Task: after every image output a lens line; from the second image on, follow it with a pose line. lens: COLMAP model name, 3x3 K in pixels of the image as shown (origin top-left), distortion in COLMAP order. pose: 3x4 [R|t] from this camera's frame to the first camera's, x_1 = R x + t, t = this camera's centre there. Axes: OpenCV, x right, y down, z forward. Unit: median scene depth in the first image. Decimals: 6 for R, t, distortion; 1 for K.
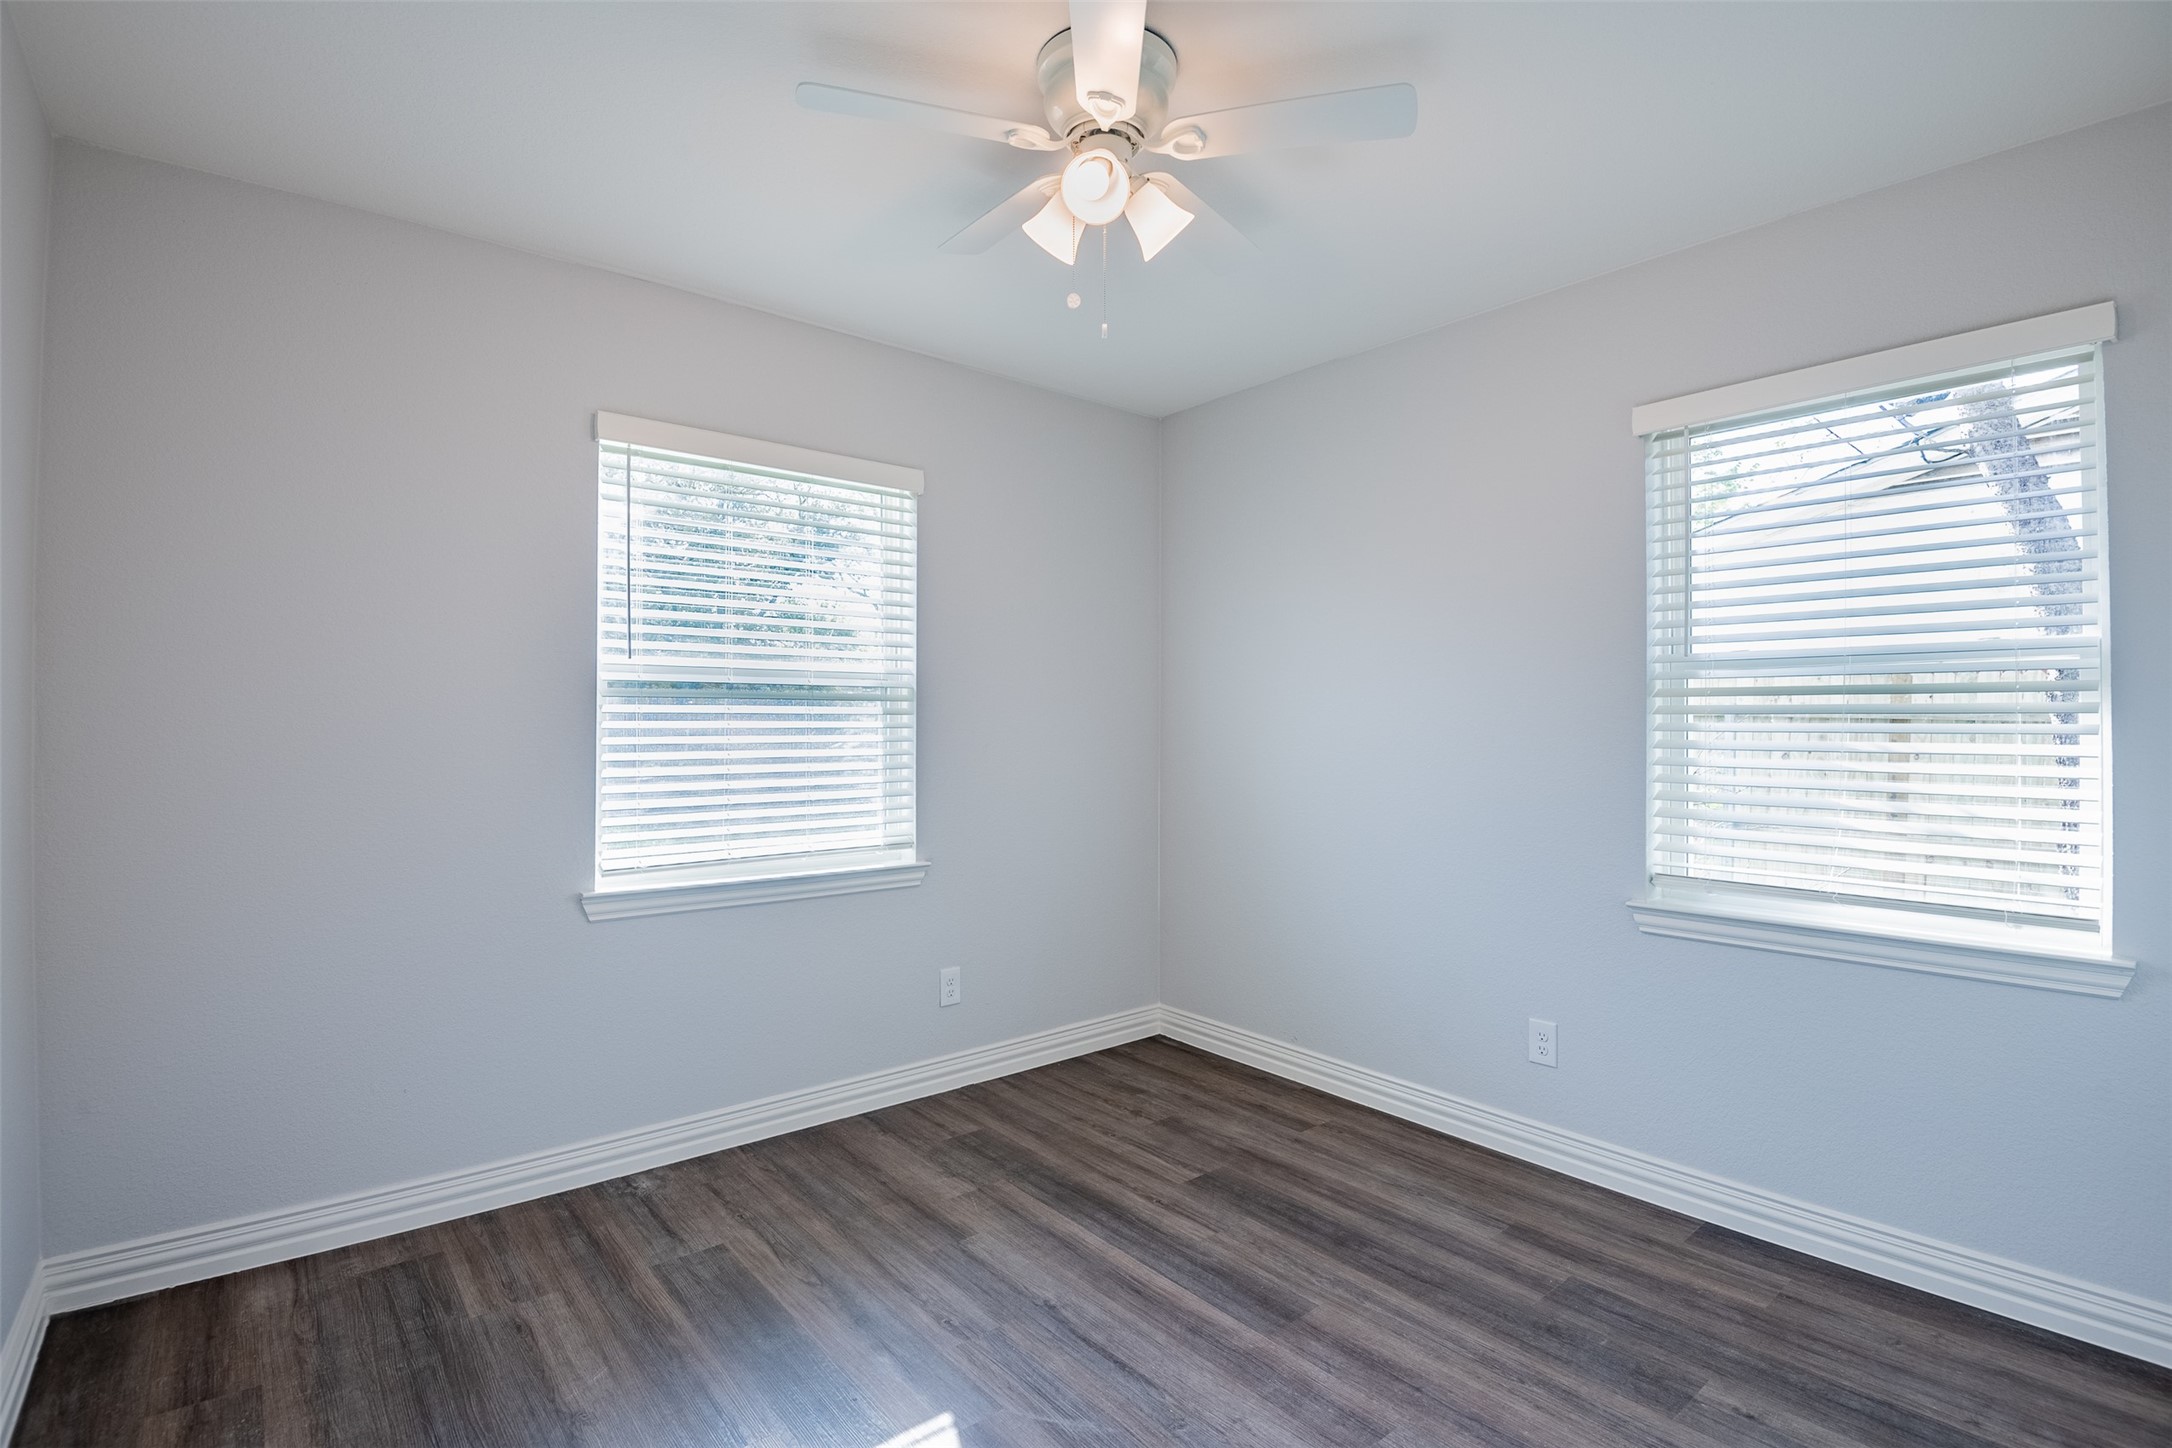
lens RADIAL K [[1014.3, 0, 1071.7], [0, 1014.3, 713.0], [0, 0, 1]] dist [0.005614, -0.019194]
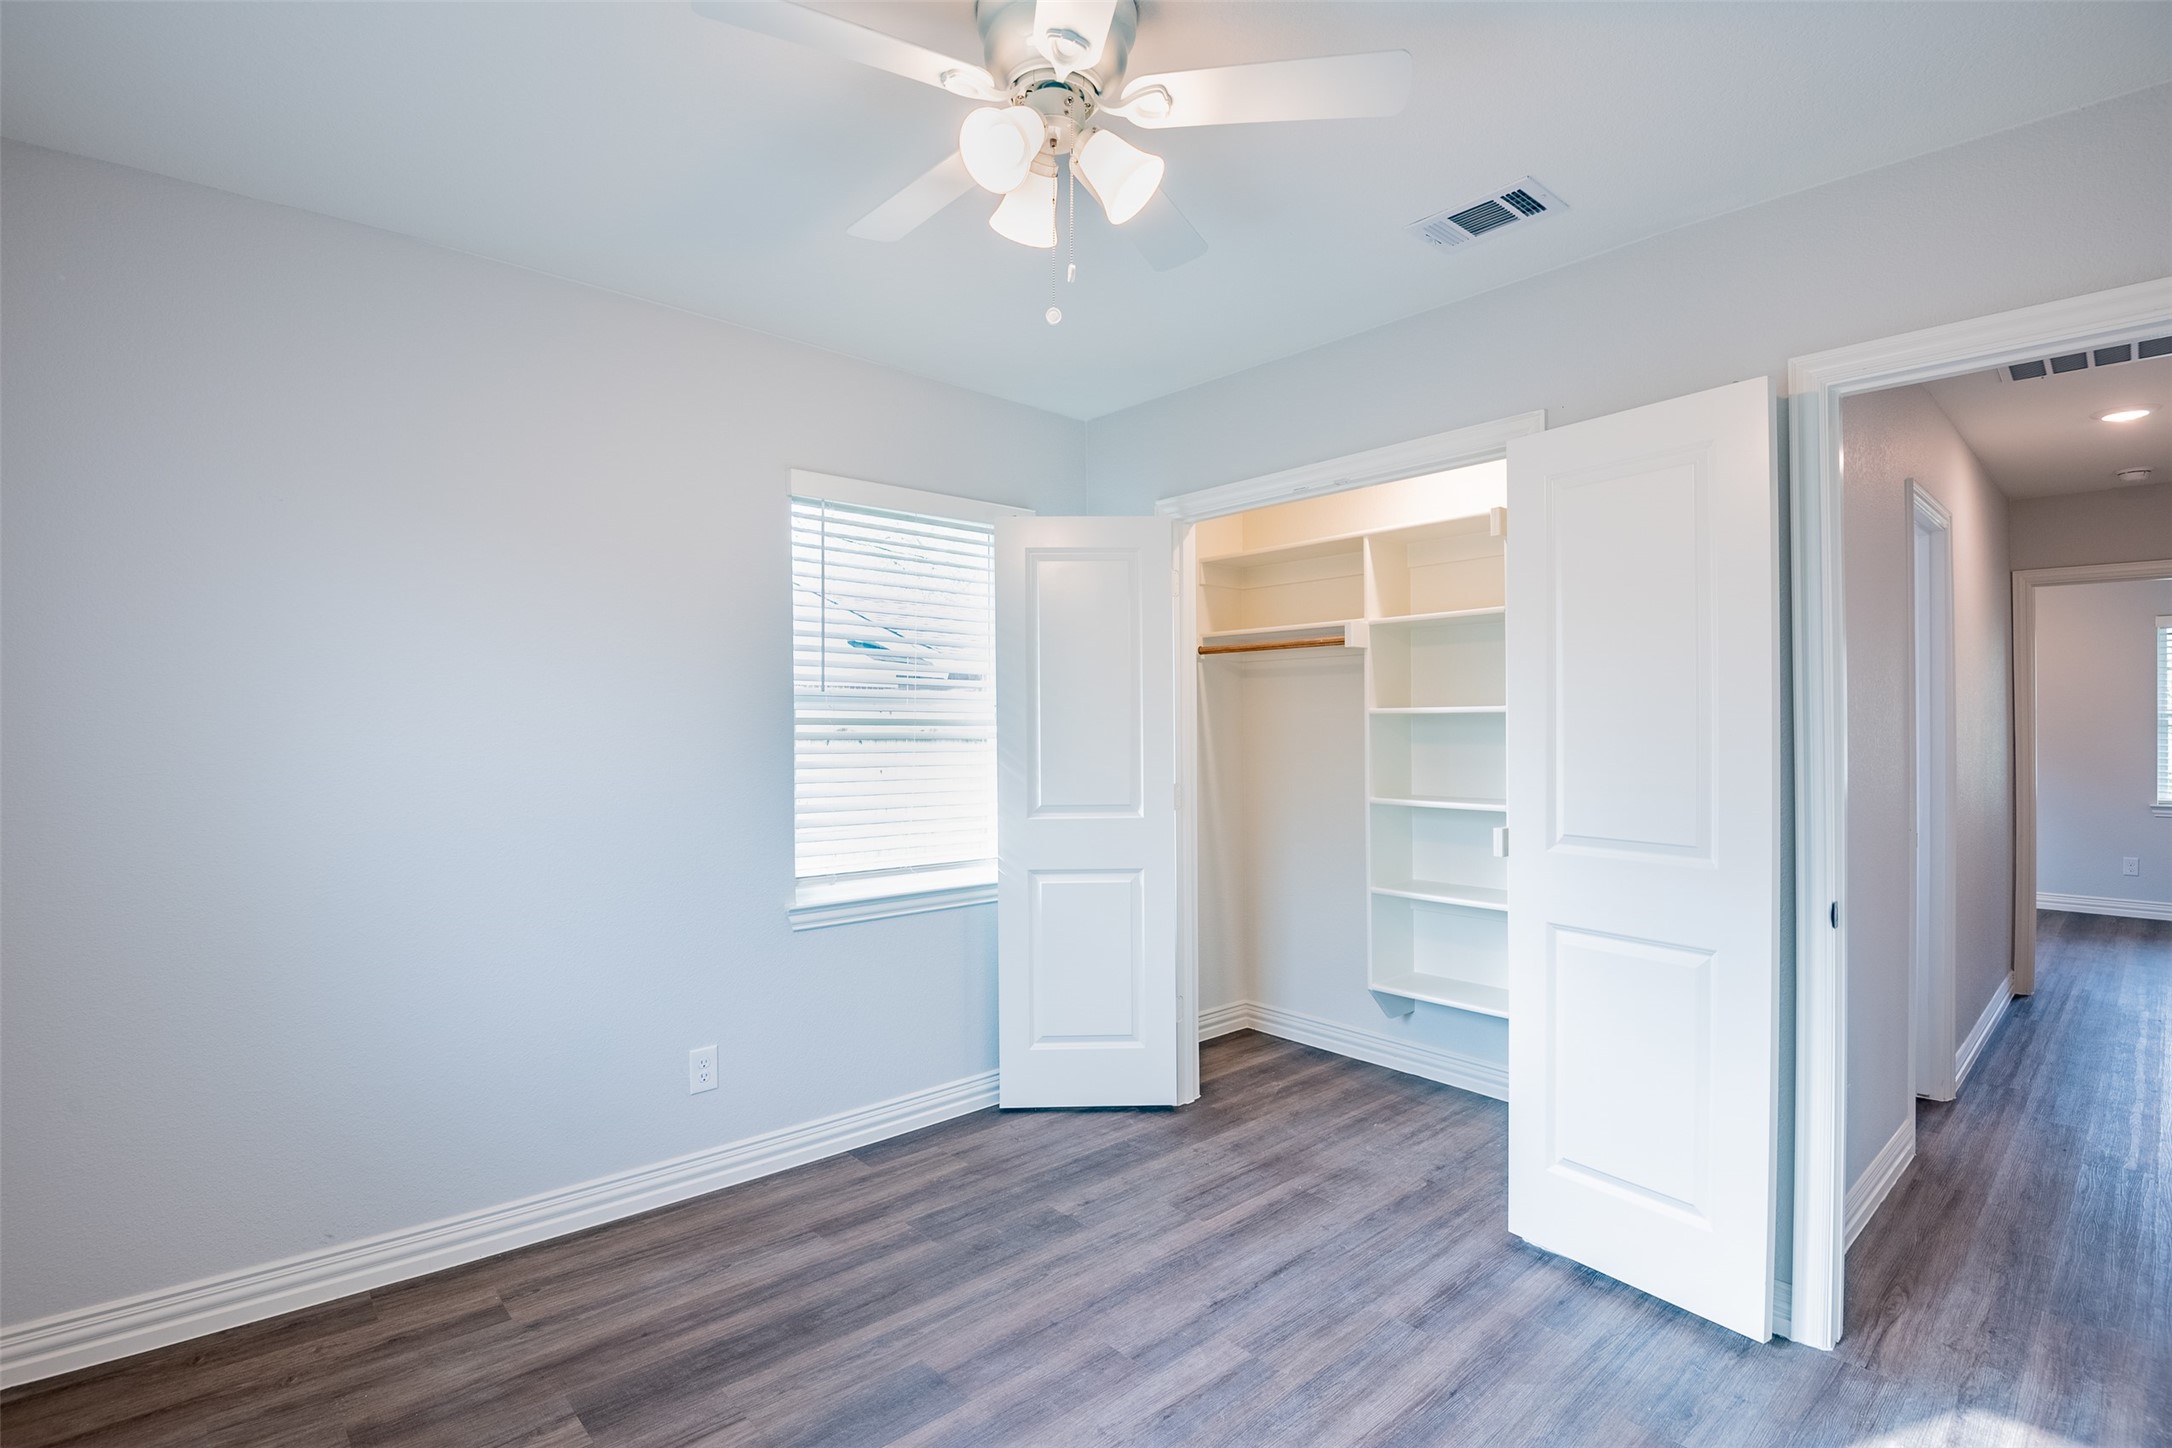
lens RADIAL K [[1014.3, 0, 1081.1], [0, 1014.3, 723.9], [0, 0, 1]] dist [0.005614, -0.019194]
pose [[-0.037874, 0.010976, 0.999222, -0.556831], [-0.009183, 0.999894, -0.011331, -0.005807], [-0.999240, -0.009605, -0.037769, 0.683387]]
